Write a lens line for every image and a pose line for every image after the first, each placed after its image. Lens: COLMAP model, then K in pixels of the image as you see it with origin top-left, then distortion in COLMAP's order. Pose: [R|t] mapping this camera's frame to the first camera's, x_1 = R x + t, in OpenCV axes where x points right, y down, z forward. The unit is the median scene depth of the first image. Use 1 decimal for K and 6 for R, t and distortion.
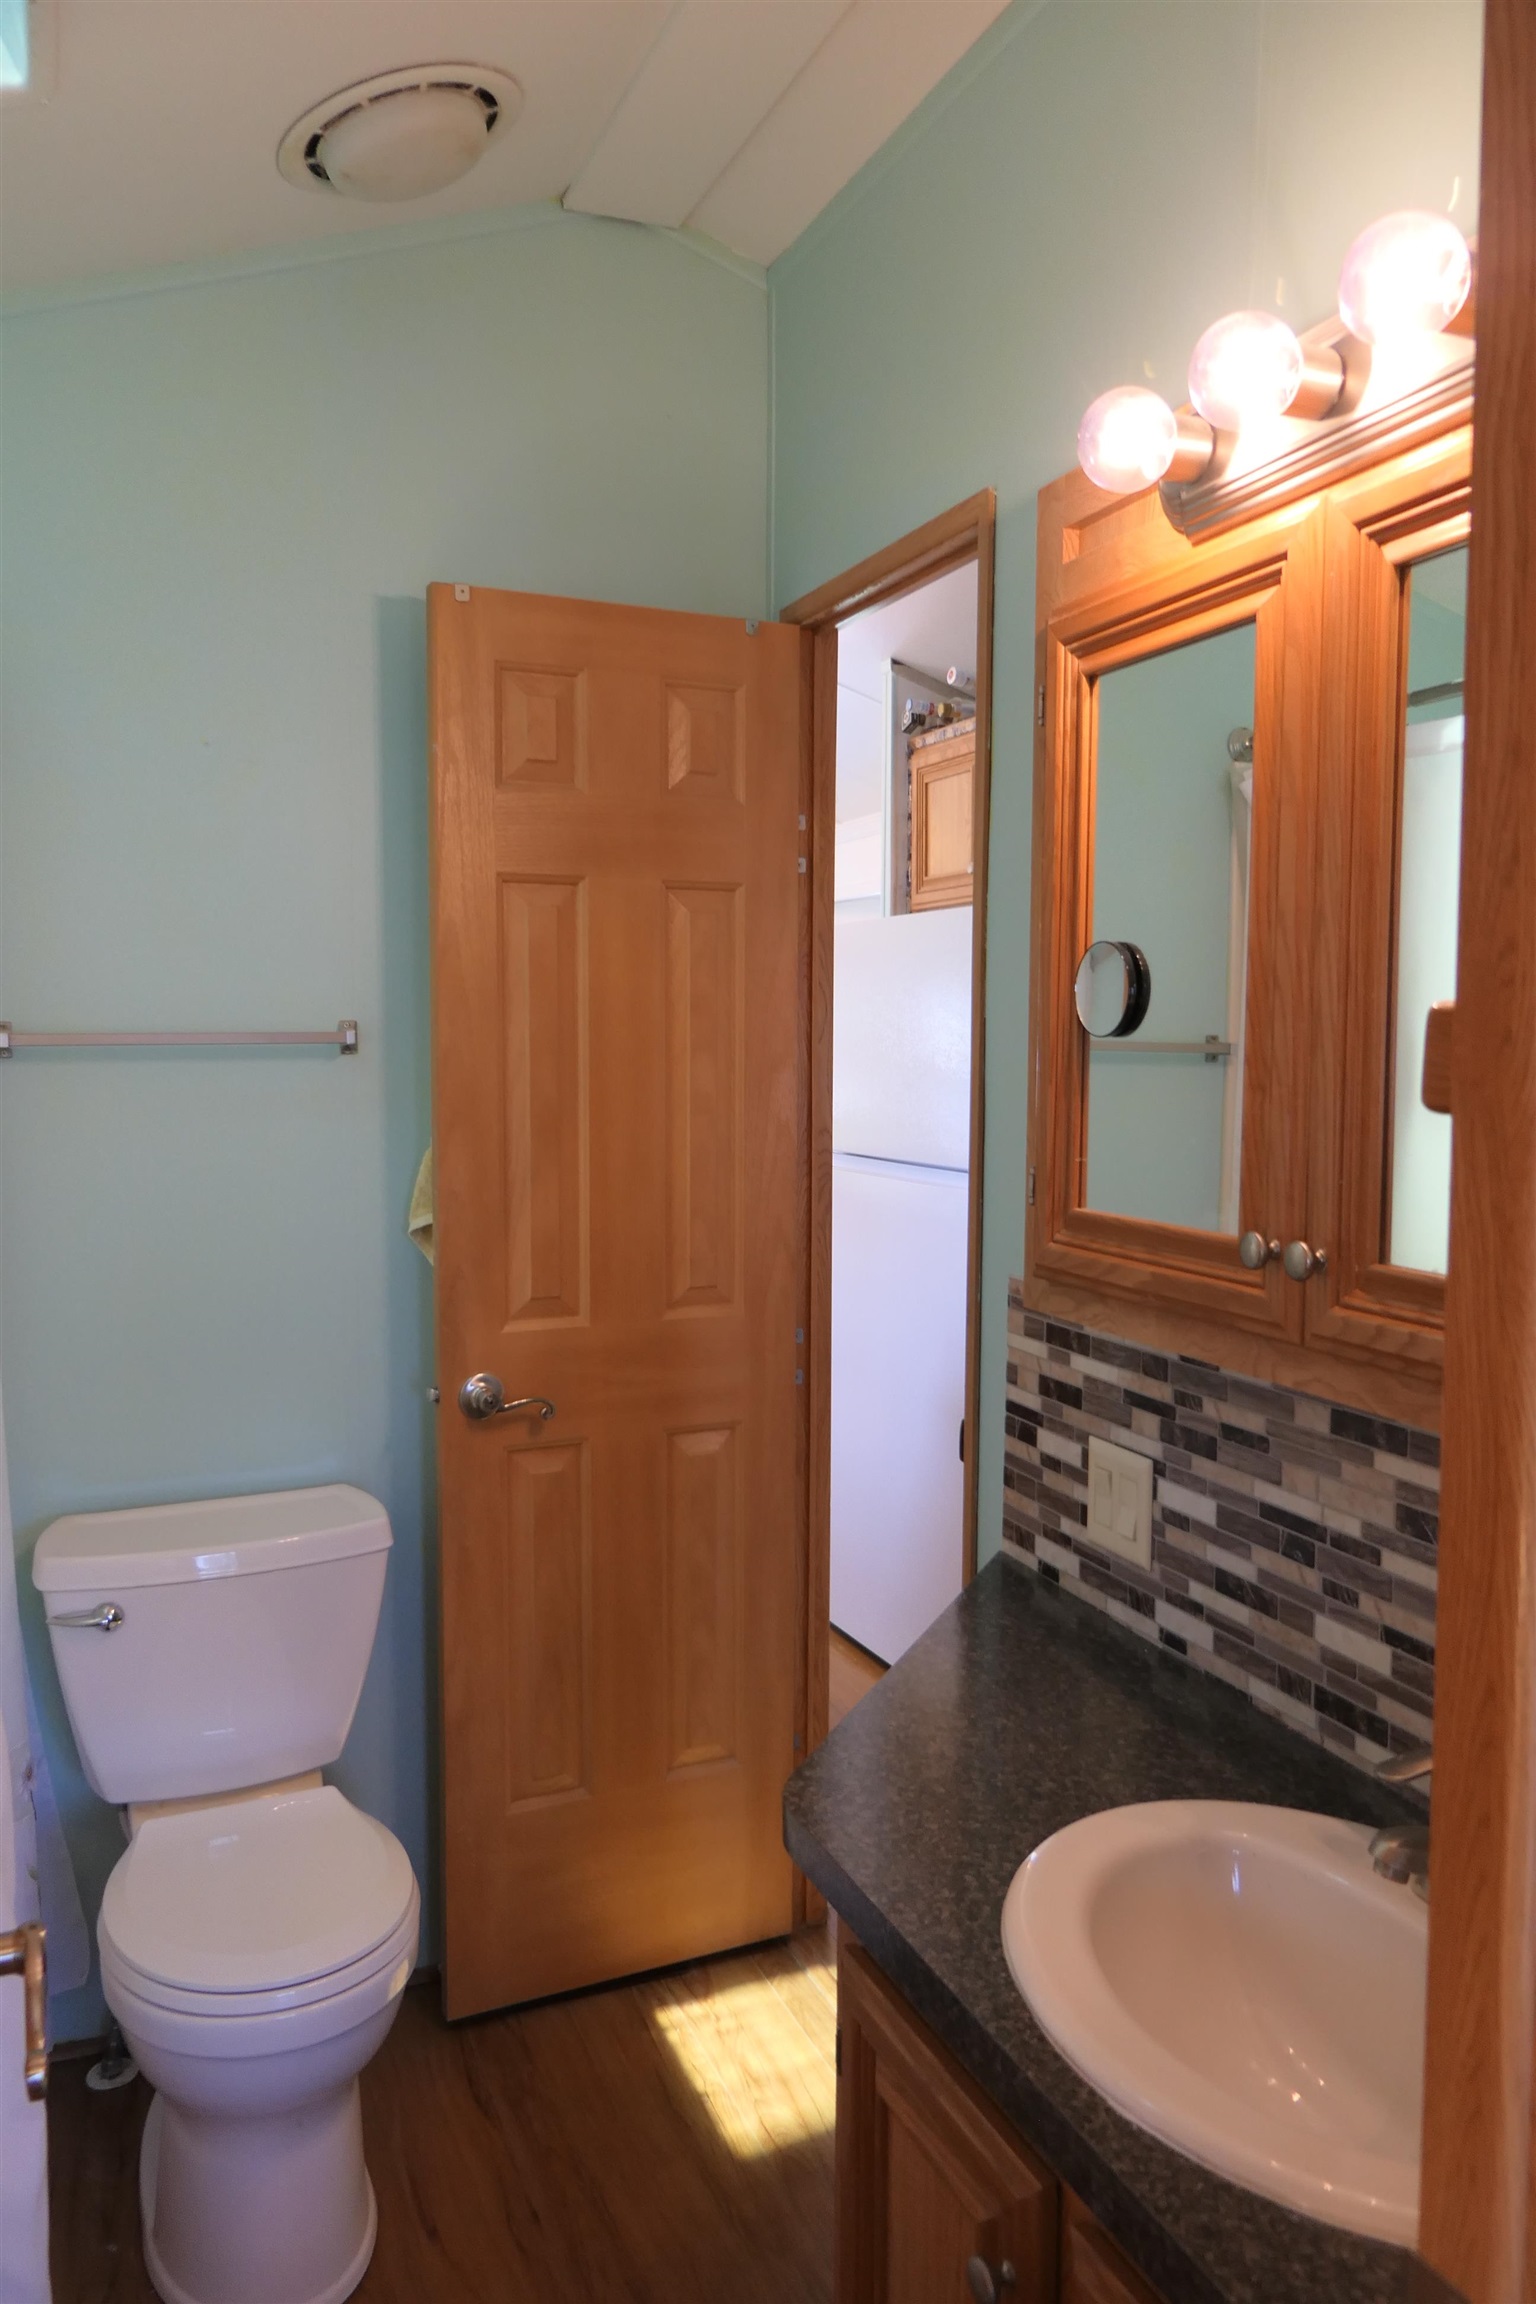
lens RADIAL K [[1652.4, 0, 767.6], [0, 1652.4, 1157.8], [0, 0, 1]] dist [-0.035783, -0.004763]
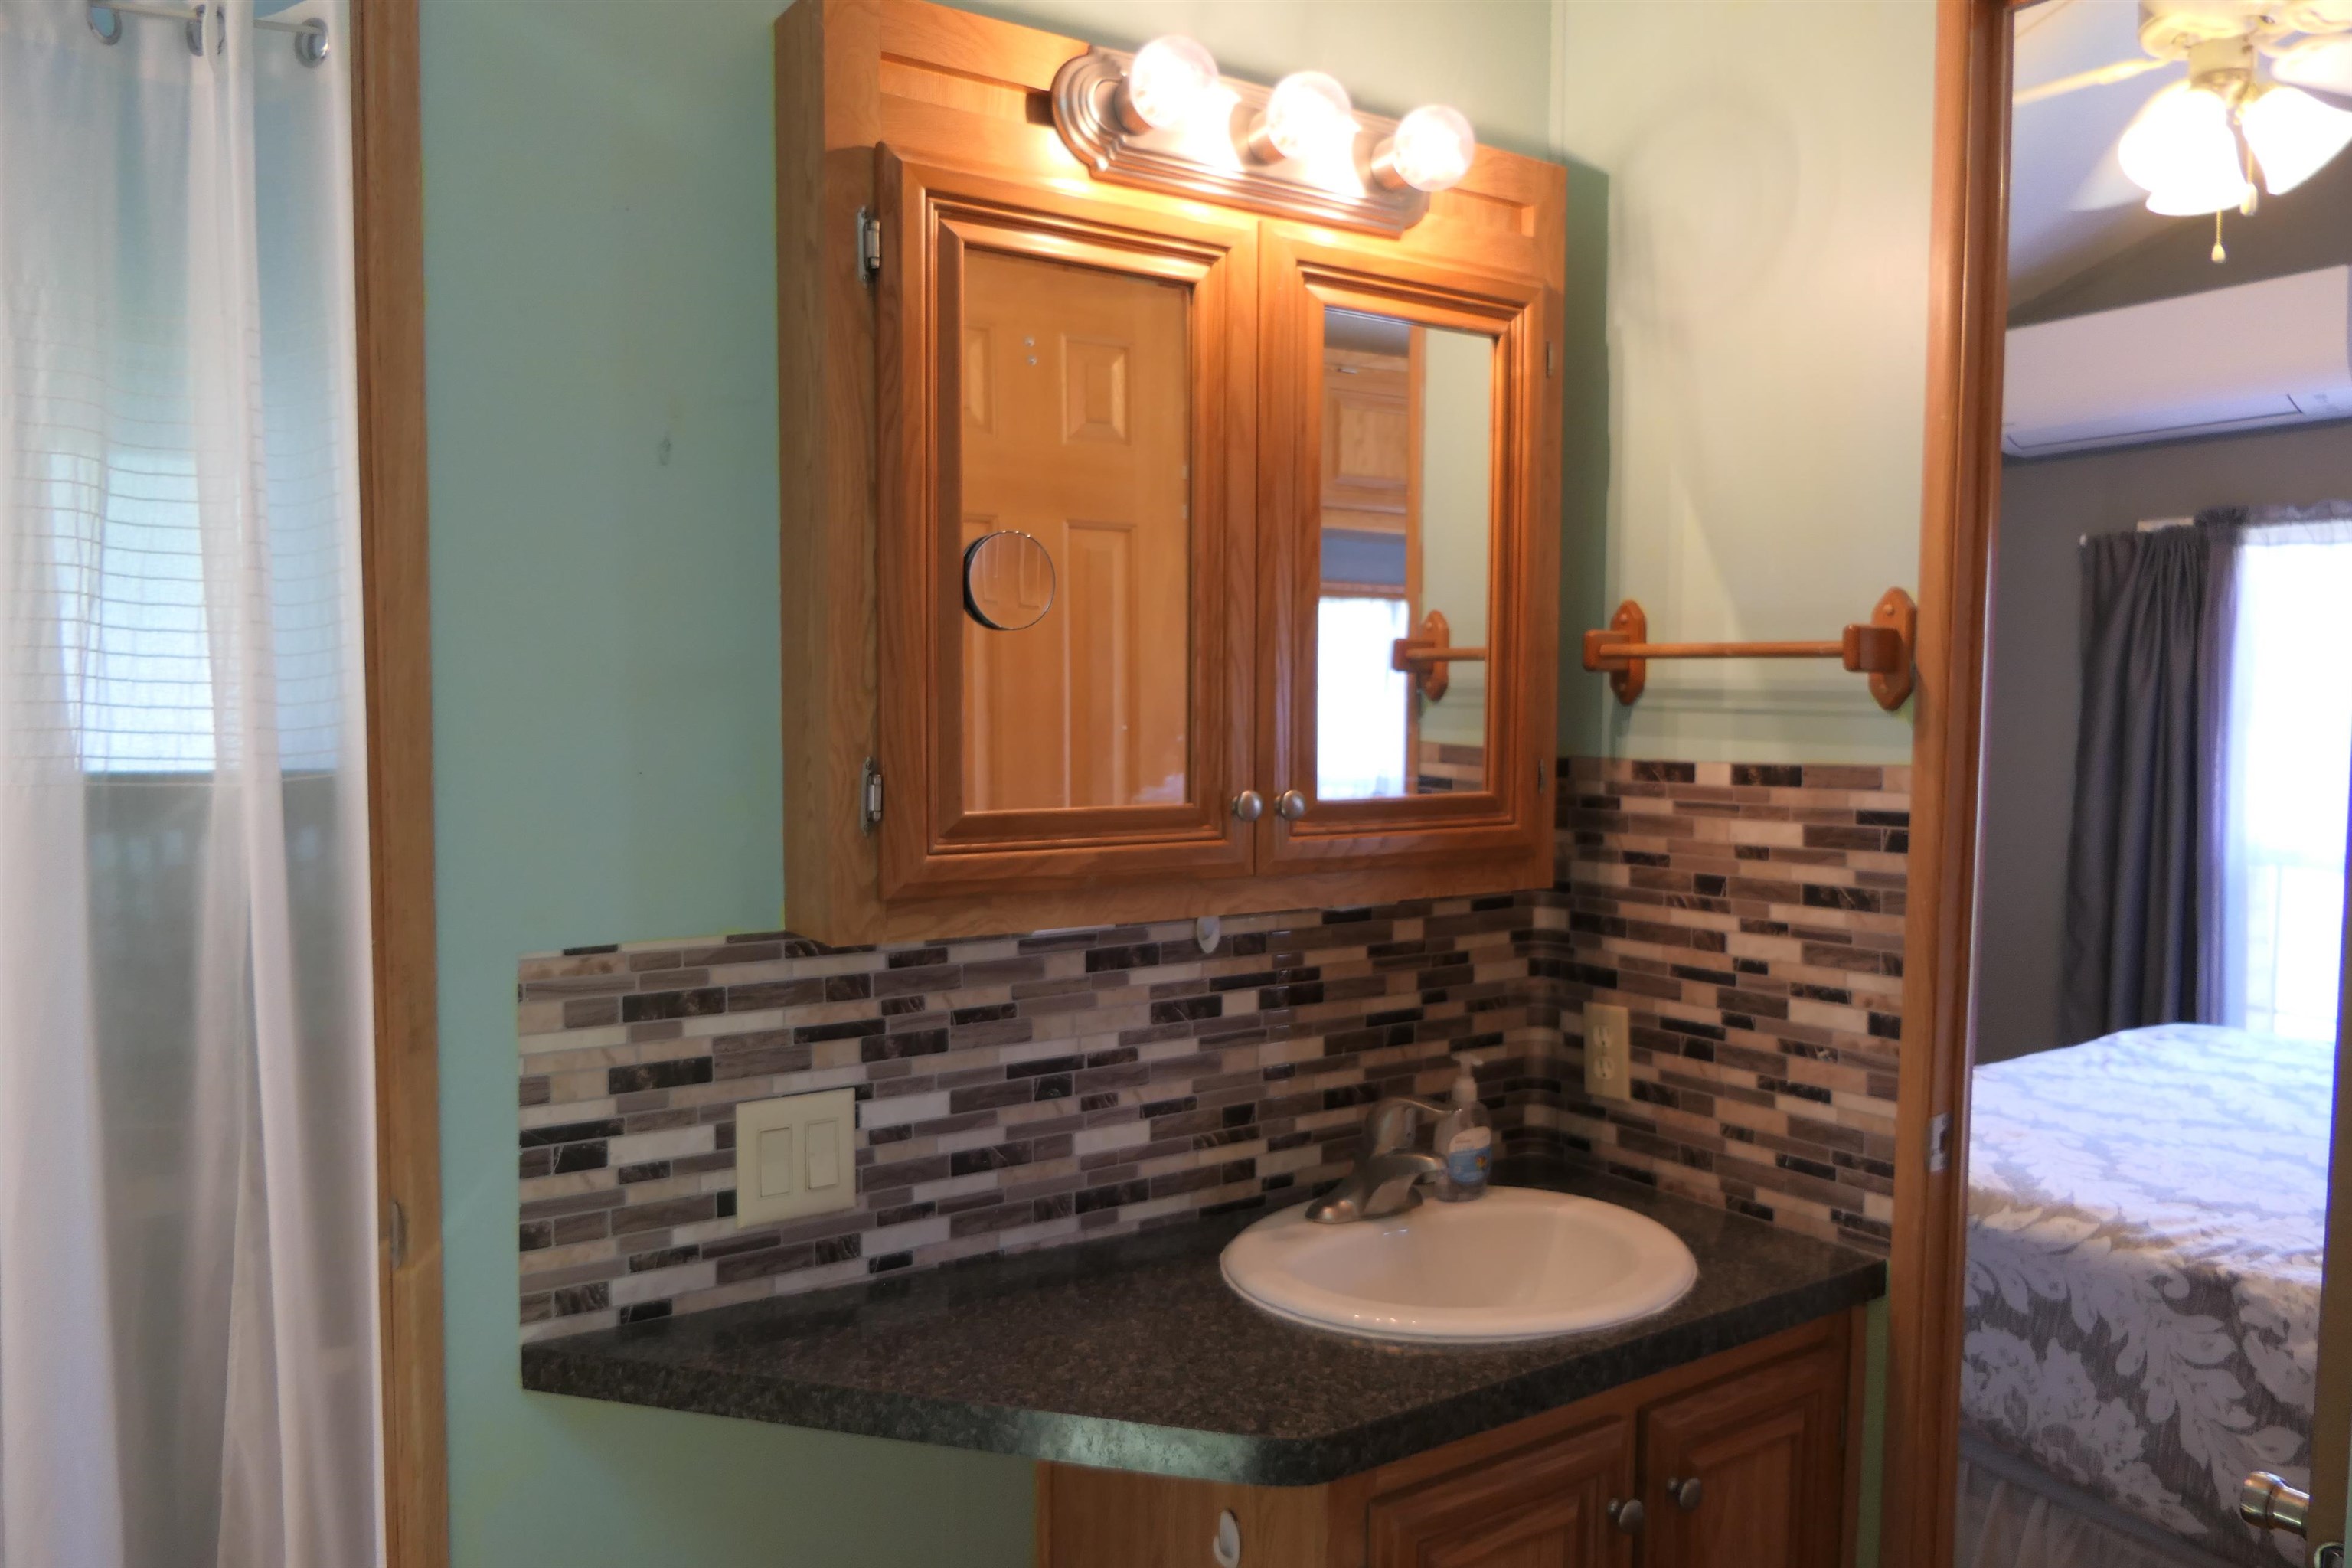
lens RADIAL K [[1654.2, 0, 1179.0], [0, 1654.2, 790.7], [0, 0, 1]] dist [-0.028770, 0.023769]
pose [[-0.209610, -0.067046, 0.975484, -0.617136], [0.064049, 0.994562, 0.082120, -0.041746], [-0.975685, 0.079692, -0.204176, 0.879444]]
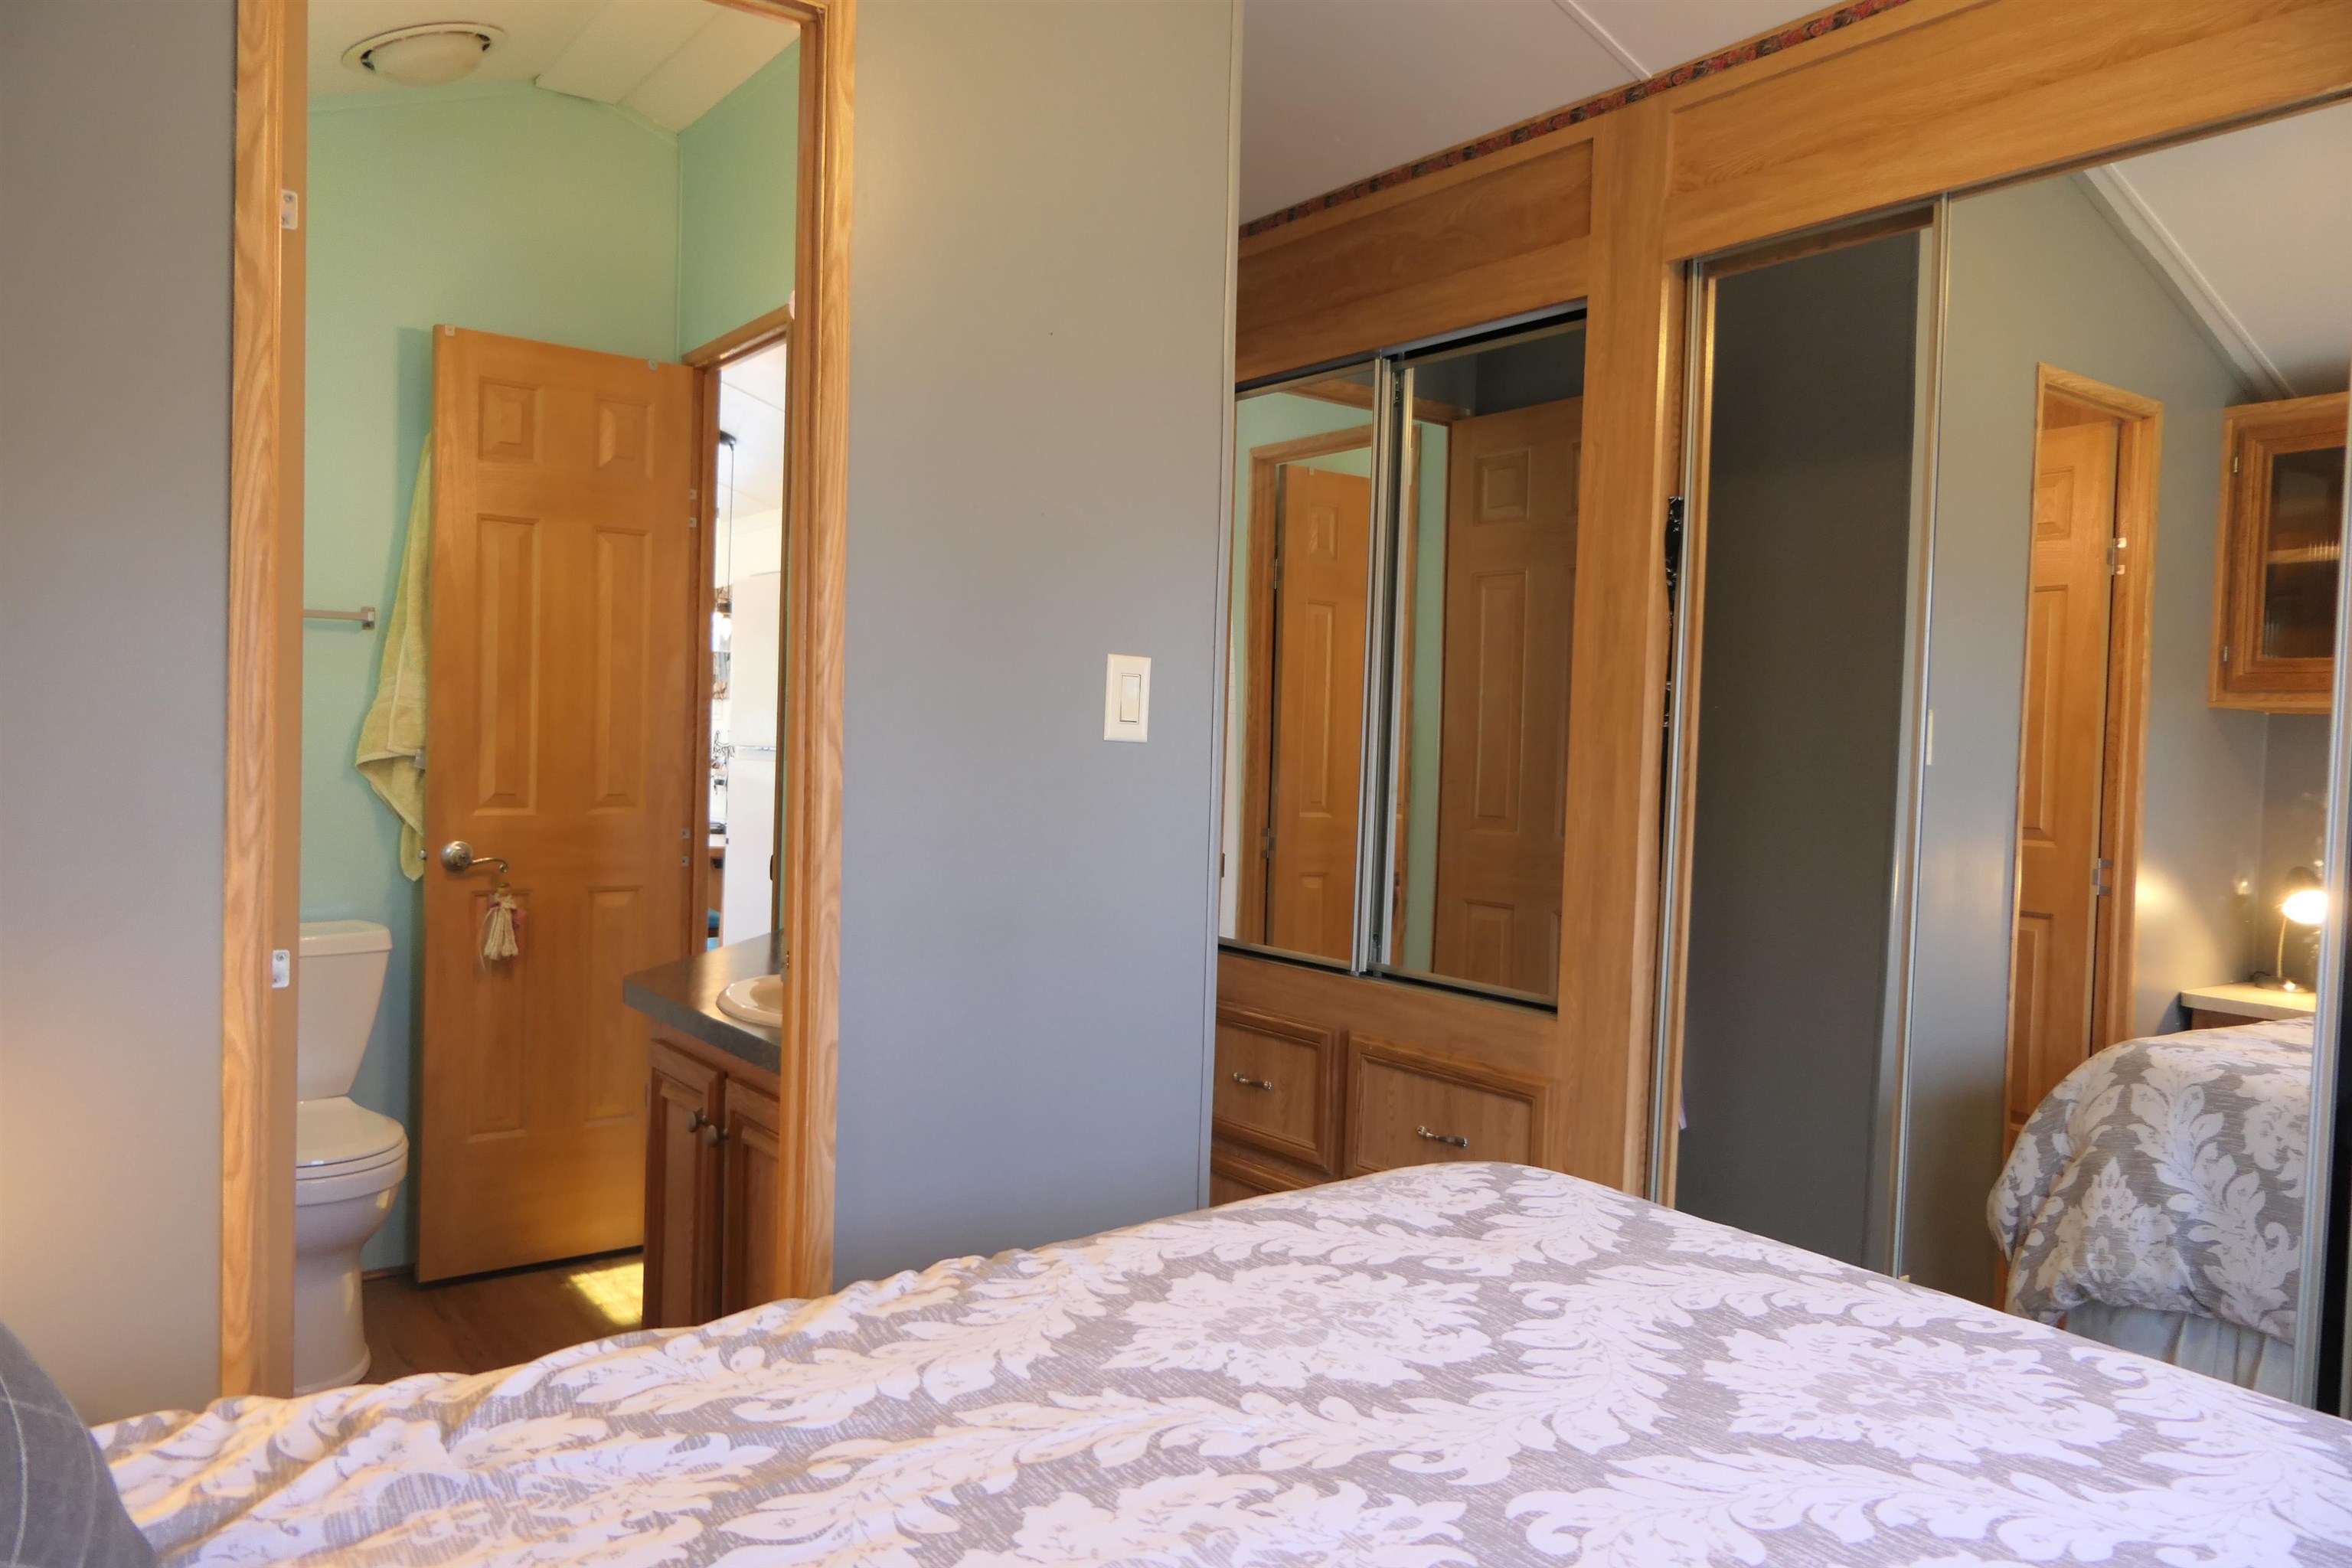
lens RADIAL K [[1654.2, 0, 1215.4], [0, 1654.2, 769.3], [0, 0, 1]] dist [-0.028770, 0.023769]
pose [[0.964882, 0.017088, 0.262129, 0.118799], [-0.003103, 0.998554, -0.053675, 0.170094], [-0.262667, 0.050977, 0.963539, -0.756024]]
